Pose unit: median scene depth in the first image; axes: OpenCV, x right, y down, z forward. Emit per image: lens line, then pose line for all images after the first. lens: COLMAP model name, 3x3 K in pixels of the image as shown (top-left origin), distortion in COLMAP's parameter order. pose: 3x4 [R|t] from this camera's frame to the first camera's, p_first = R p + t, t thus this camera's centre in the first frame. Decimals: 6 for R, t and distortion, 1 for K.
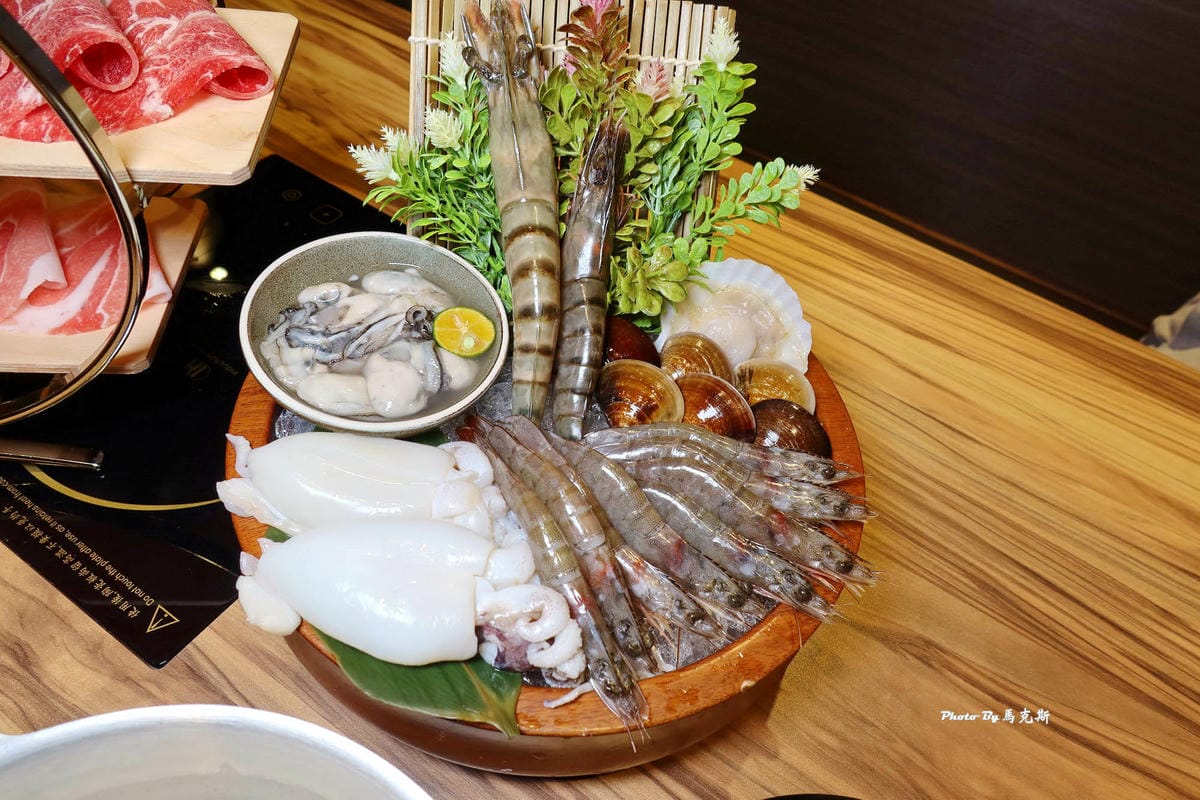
lens RADIAL K [[830.3, 0, 606.1], [0, 830.3, 401.0], [0, 0, 1]] dist [-0.016383, 0.010688]
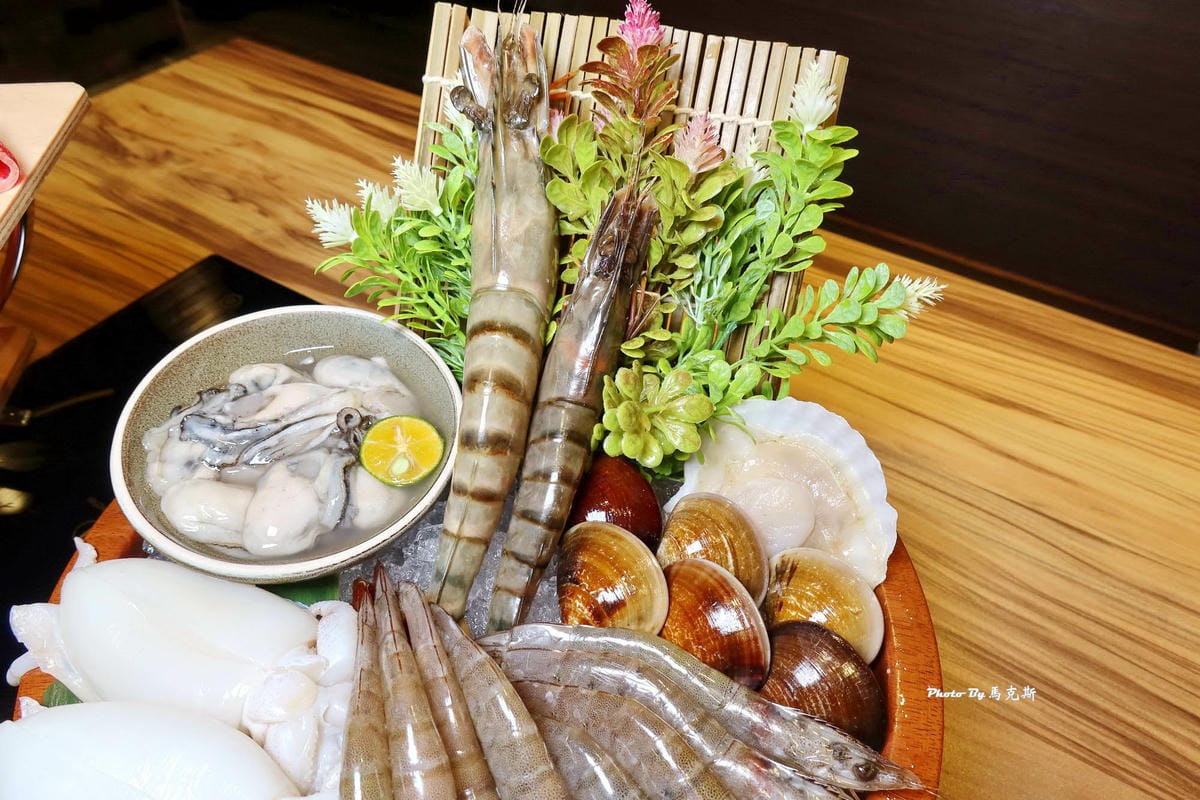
lens RADIAL K [[830.3, 0, 606.4], [0, 830.3, 395.1], [0, 0, 1]] dist [-0.016383, 0.010688]
pose [[0.956873, 0.133230, -0.258156, 0.194689], [-0.156614, 0.985021, -0.072148, -0.107049], [0.244677, 0.109468, 0.963405, 0.313234]]
